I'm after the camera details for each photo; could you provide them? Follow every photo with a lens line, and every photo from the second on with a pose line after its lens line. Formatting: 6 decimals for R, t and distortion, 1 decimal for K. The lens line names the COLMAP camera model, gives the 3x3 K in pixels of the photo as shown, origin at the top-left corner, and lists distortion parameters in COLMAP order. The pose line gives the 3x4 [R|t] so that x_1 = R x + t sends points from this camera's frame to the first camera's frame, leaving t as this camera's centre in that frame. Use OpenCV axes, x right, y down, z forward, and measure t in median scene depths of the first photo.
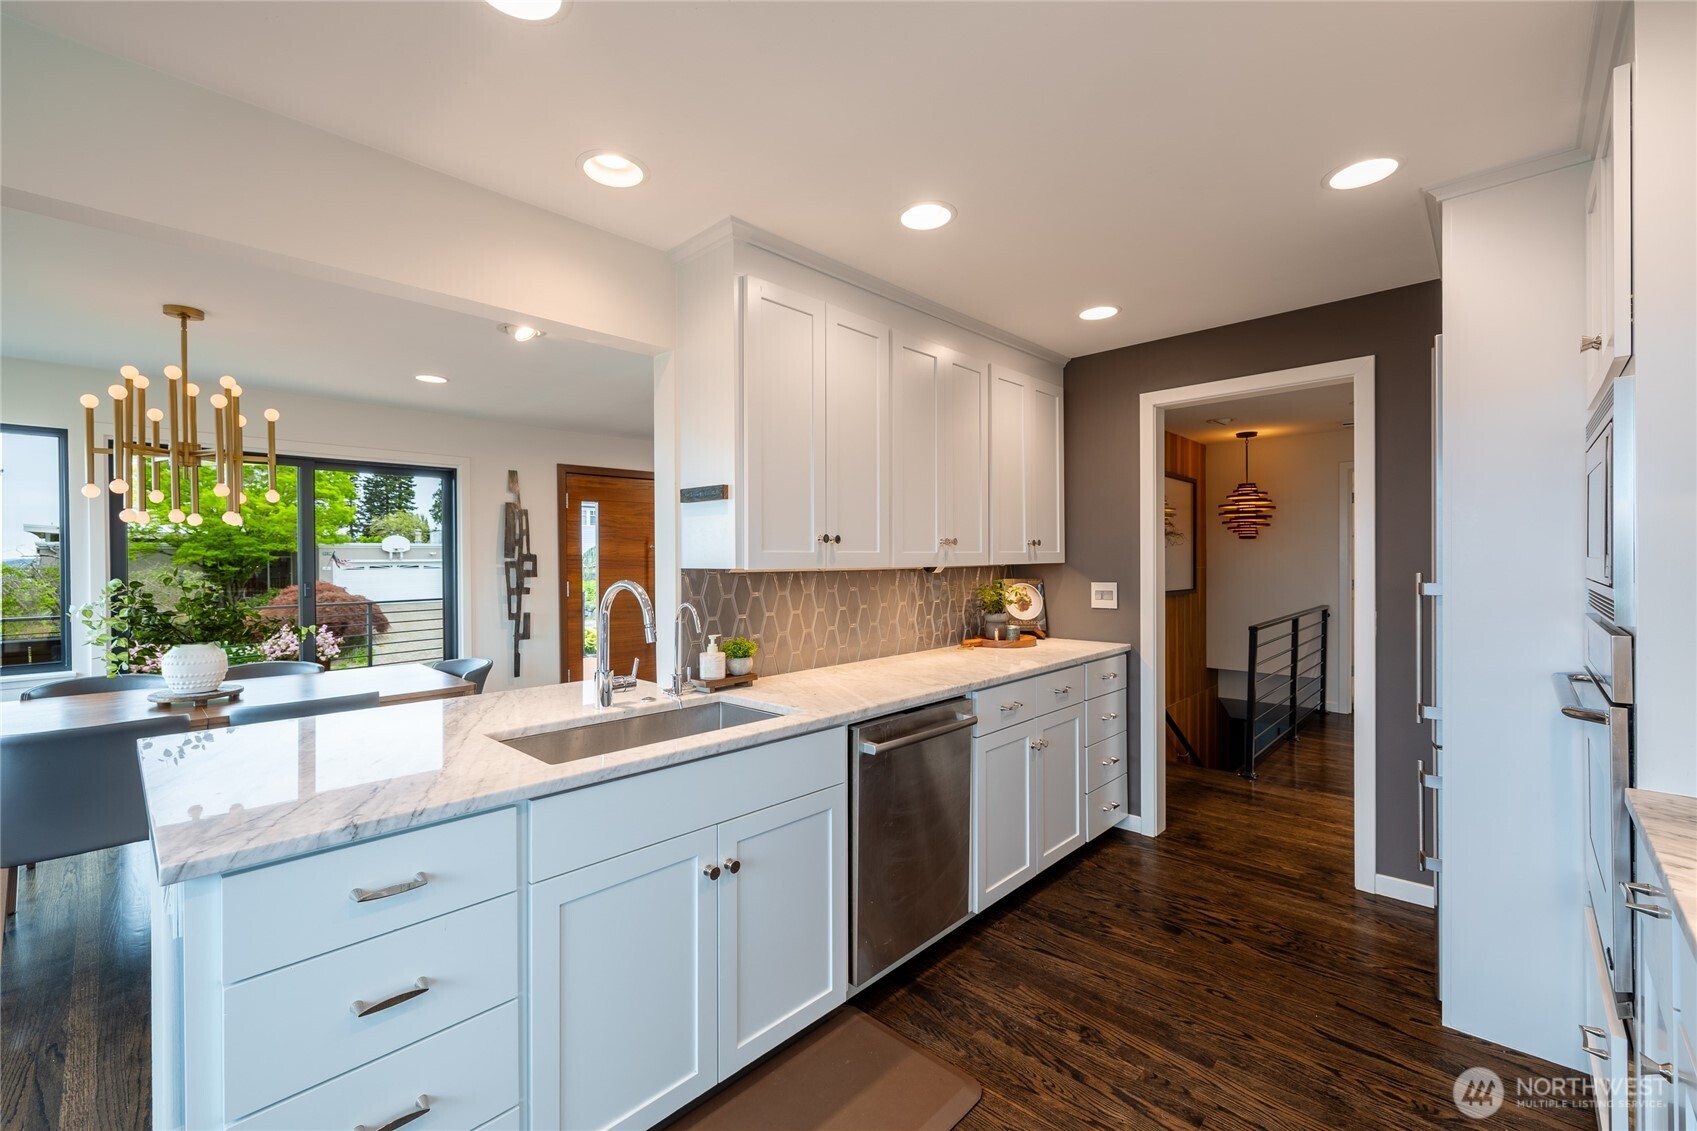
lens RADIAL K [[704.2, 0, 842.0], [0, 704.2, 561.0], [0, 0, 1]] dist [-0.004490, 0.000282]
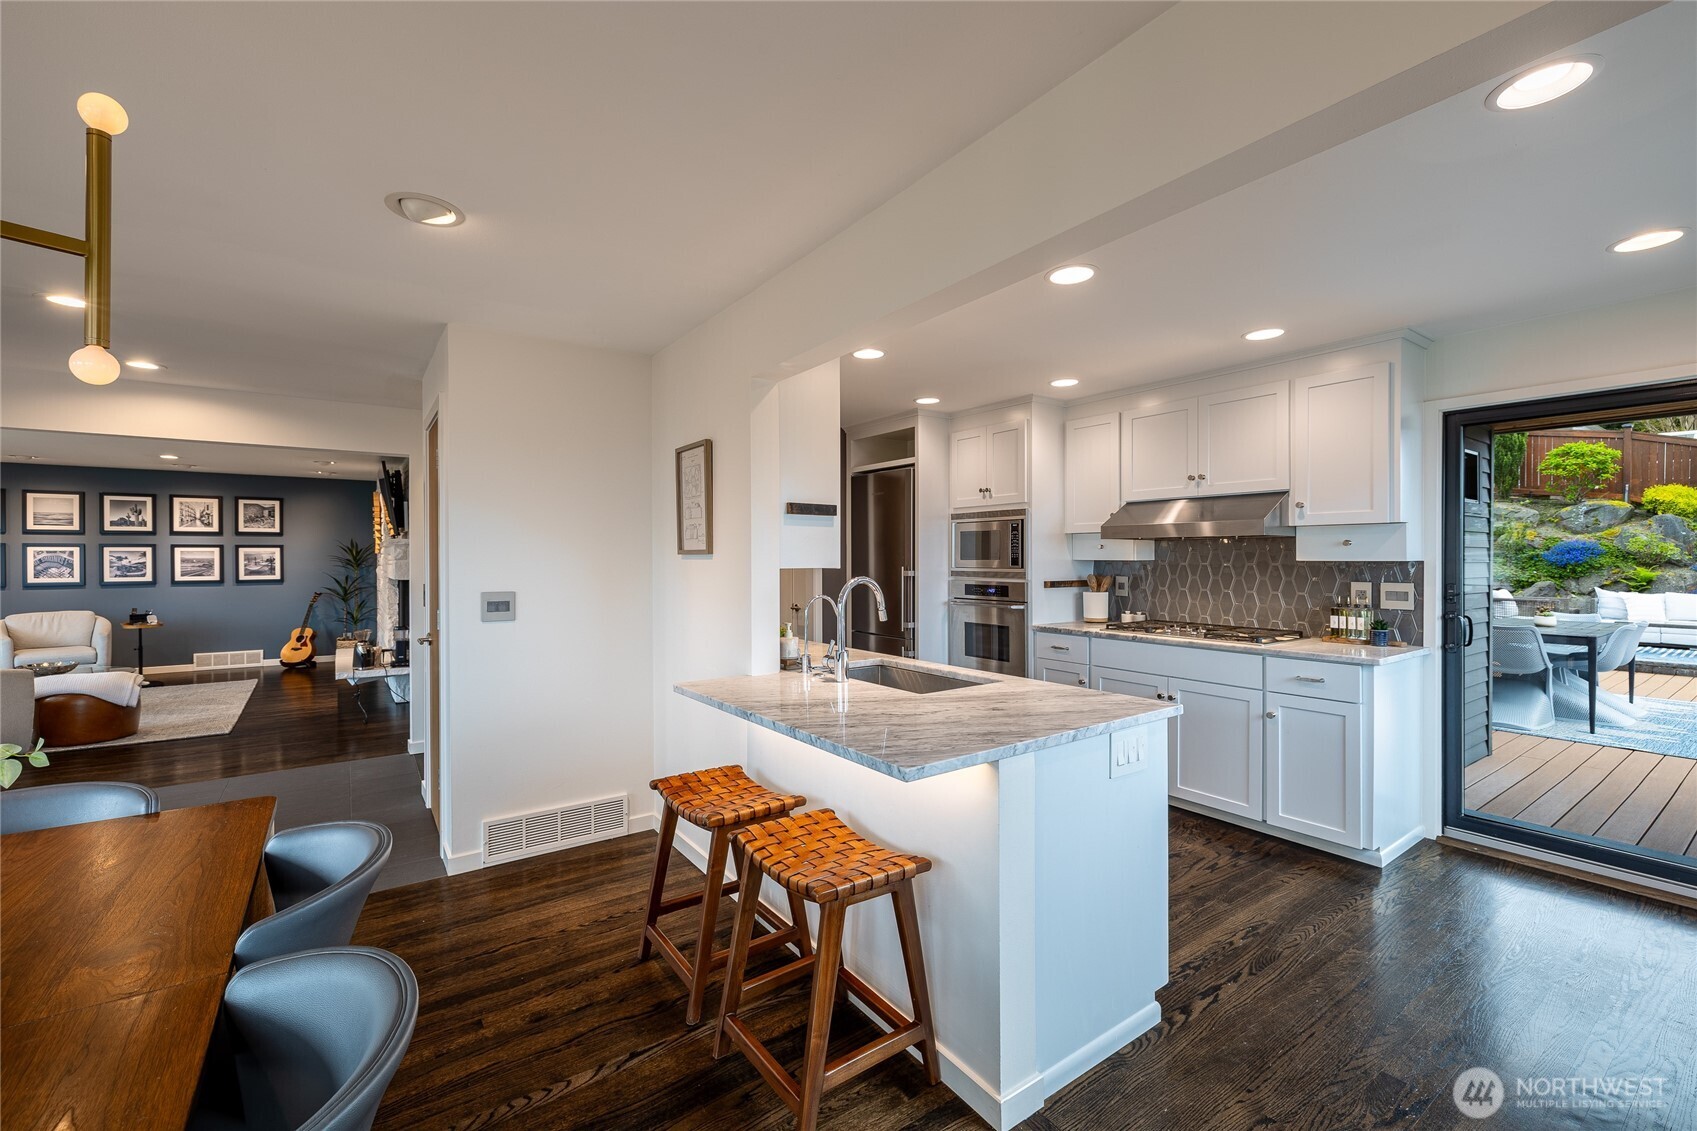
lens RADIAL K [[704.2, 0, 843.0], [0, 704.2, 560.7], [0, 0, 1]] dist [-0.004490, 0.000282]
pose [[0.193888, 0.000058, 0.981024, -1.364574], [0.008162, 0.999965, -0.001673, -0.001378], [-0.980990, 0.008332, 0.193881, 0.665509]]
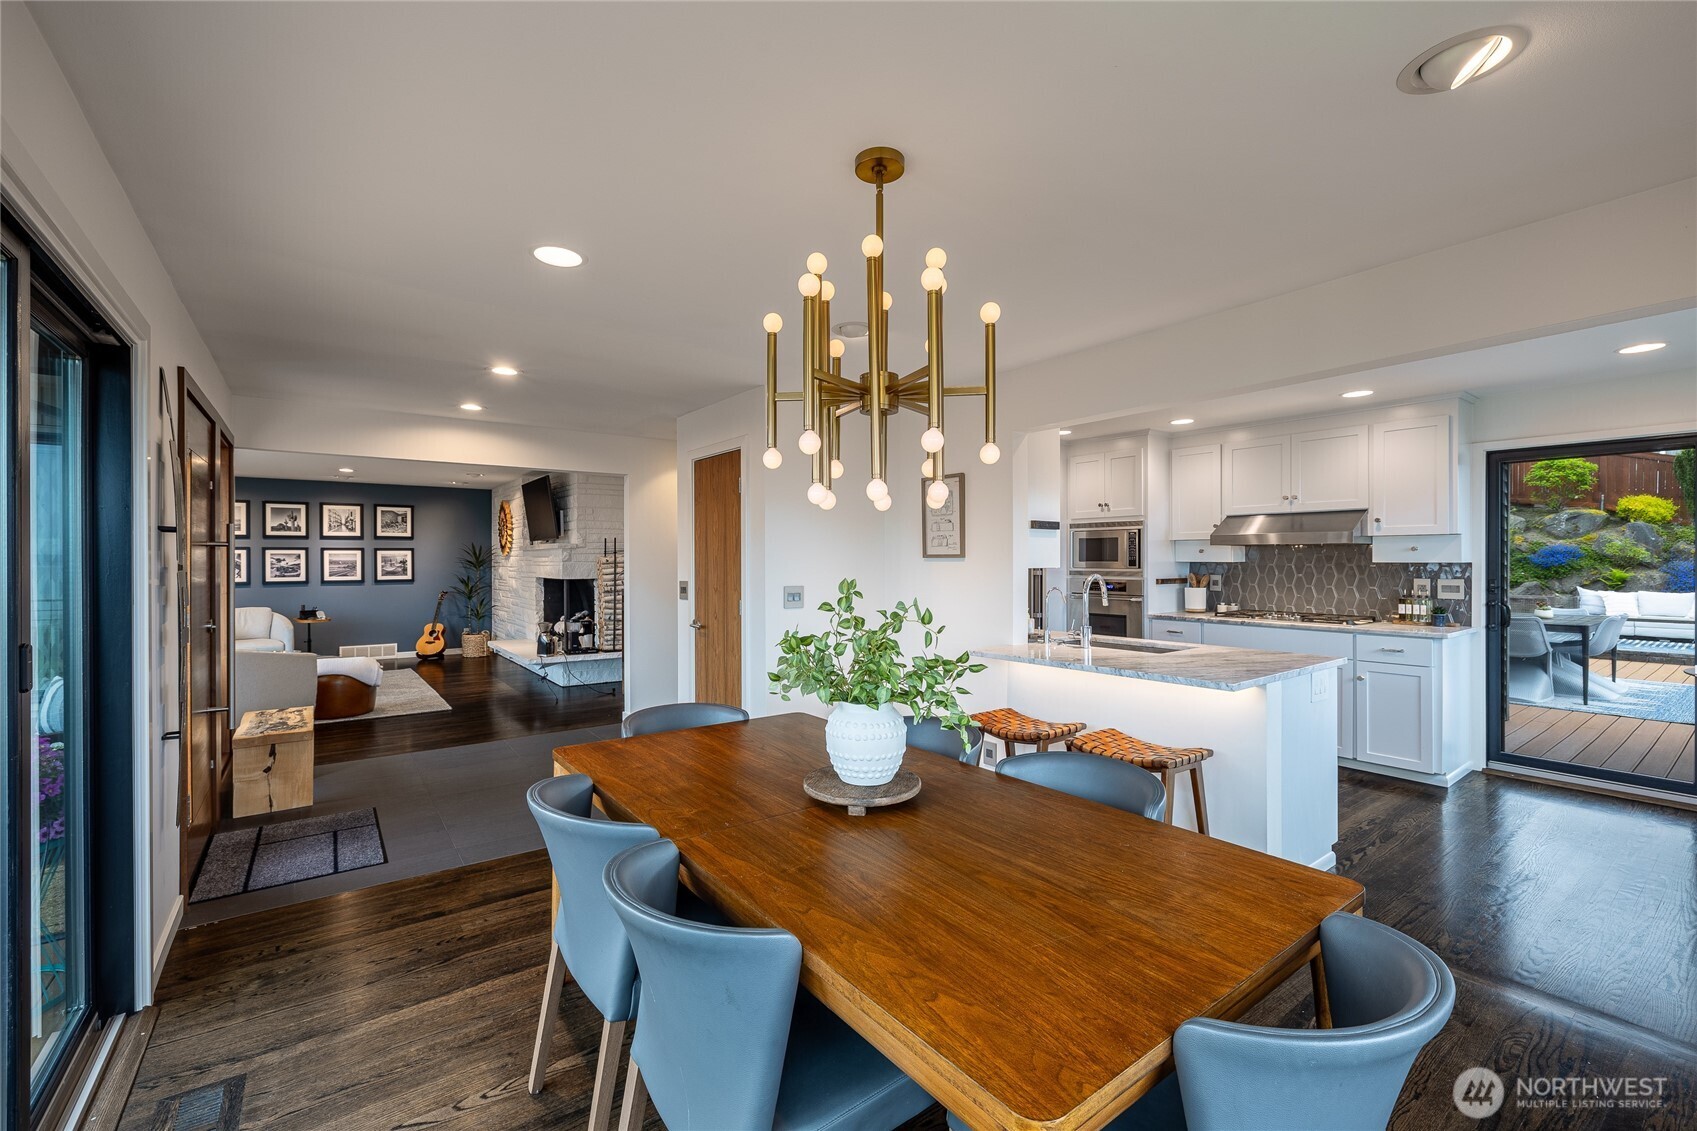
lens RADIAL K [[704.2, 0, 841.9], [0, 704.2, 559.6], [0, 0, 1]] dist [-0.004490, 0.000282]
pose [[0.173293, 0.004749, 0.984859, -1.904385], [0.007795, 0.999950, -0.006193, -0.003168], [-0.984839, 0.008750, 0.173247, 1.135761]]
